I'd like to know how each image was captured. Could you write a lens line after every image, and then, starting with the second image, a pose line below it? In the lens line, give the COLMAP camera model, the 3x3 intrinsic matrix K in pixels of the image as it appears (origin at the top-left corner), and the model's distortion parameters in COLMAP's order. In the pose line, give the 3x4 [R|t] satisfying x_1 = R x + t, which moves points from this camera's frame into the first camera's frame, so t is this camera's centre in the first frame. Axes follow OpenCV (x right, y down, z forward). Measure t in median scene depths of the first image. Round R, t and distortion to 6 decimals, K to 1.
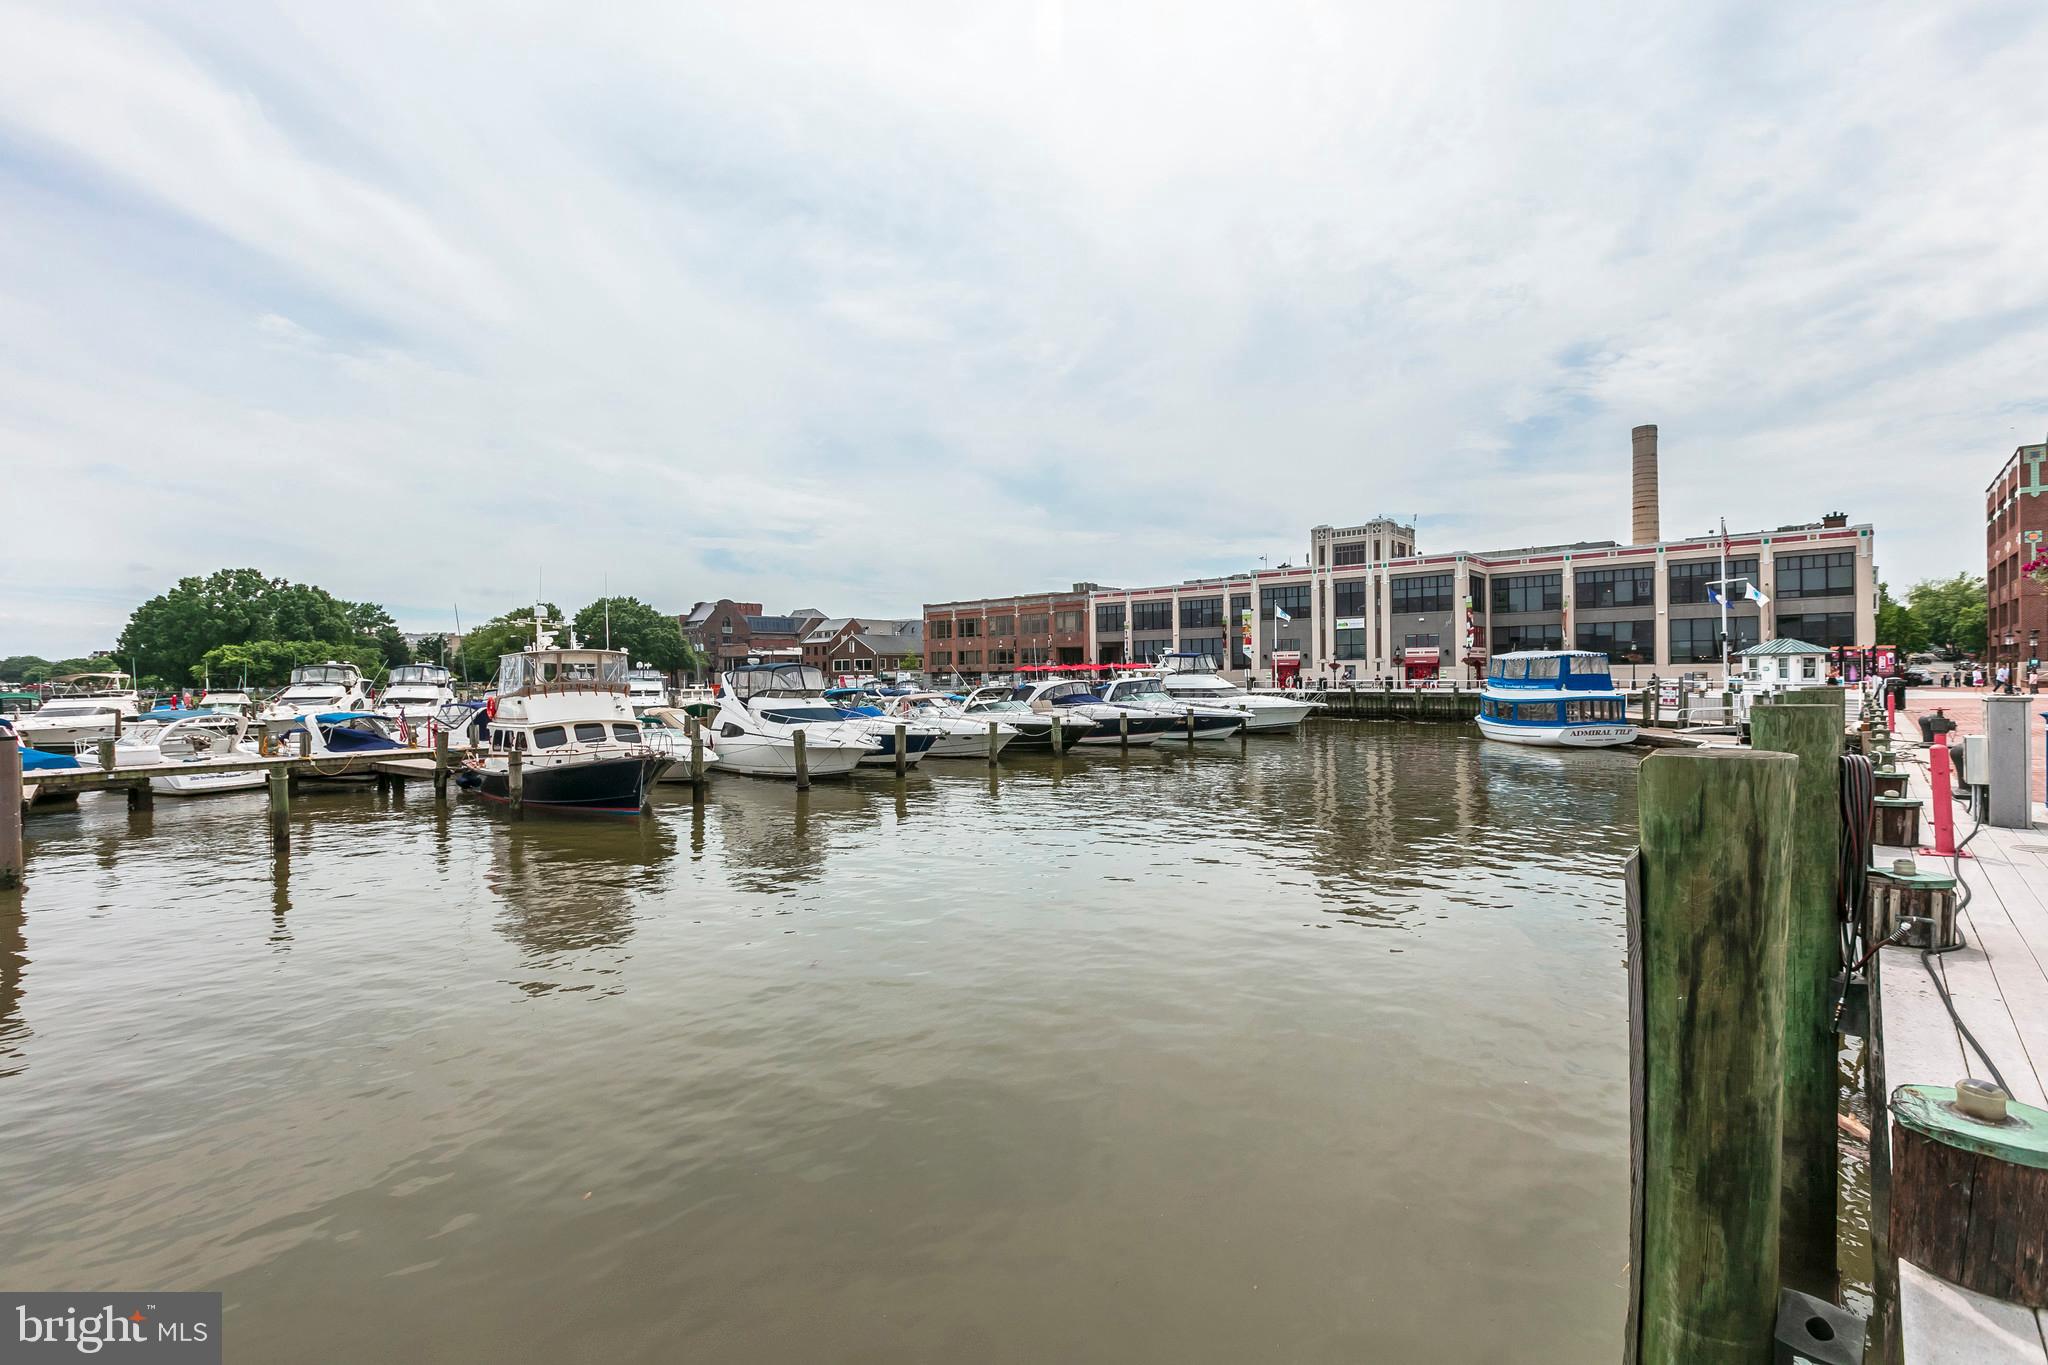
lens RADIAL K [[953.9, 0, 1024.0], [0, 953.9, 682.5], [0, 0, 1]] dist [0.003013, 0.000284]
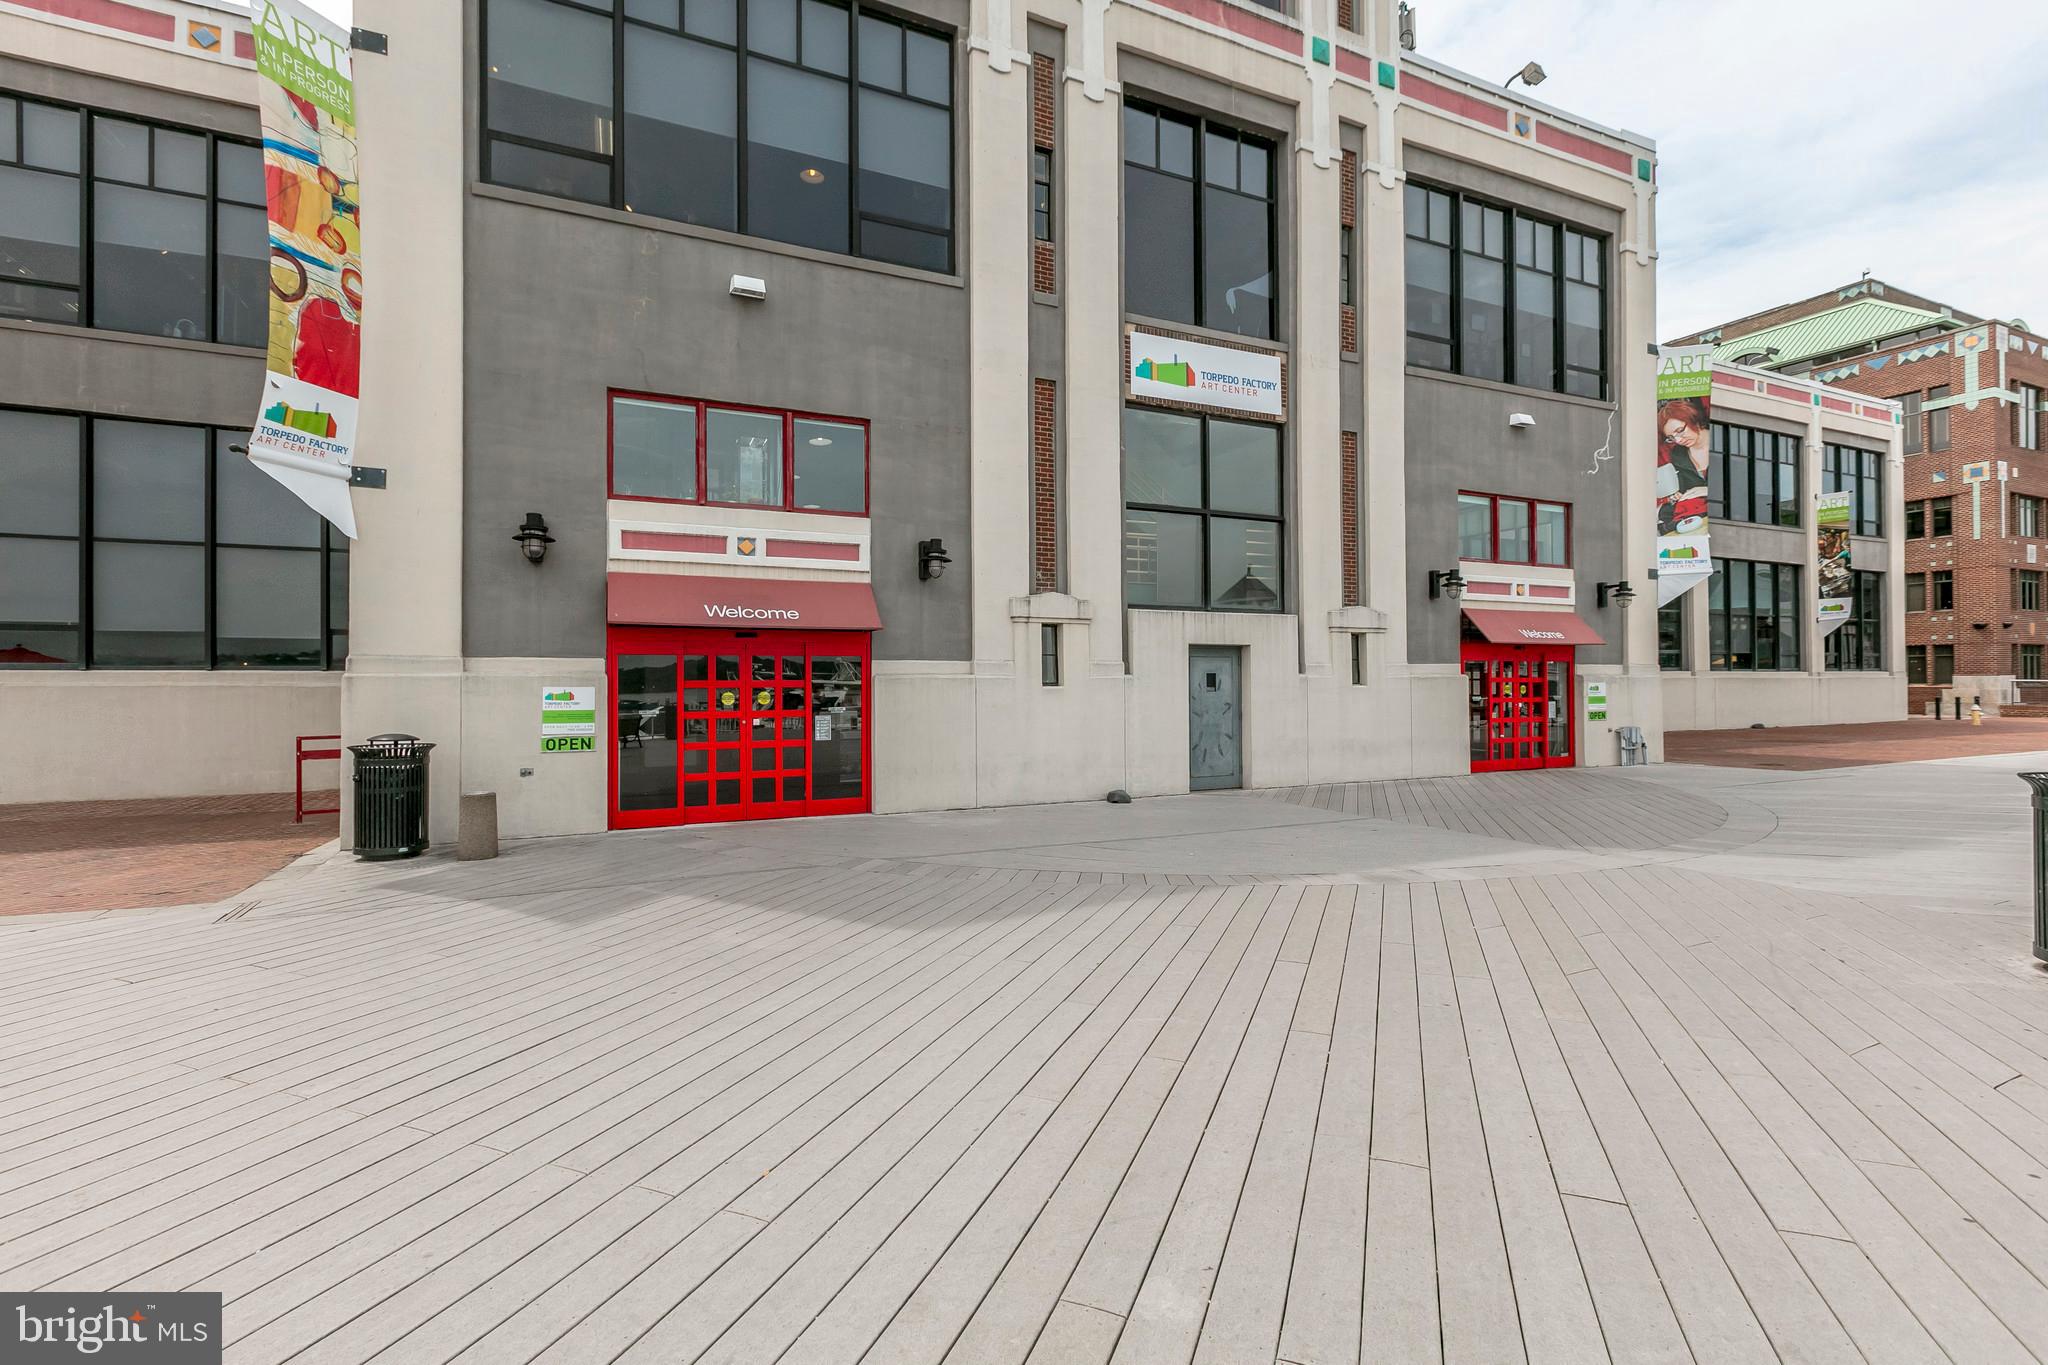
lens RADIAL K [[953.9, 0, 1024.0], [0, 953.9, 682.5], [0, 0, 1]] dist [0.003013, 0.000284]
pose [[0.390813, 0.012207, 0.920389, 0.186458], [0.006403, 0.999852, -0.015979, -0.010005], [-0.920448, 0.012138, 0.390677, 0.950004]]
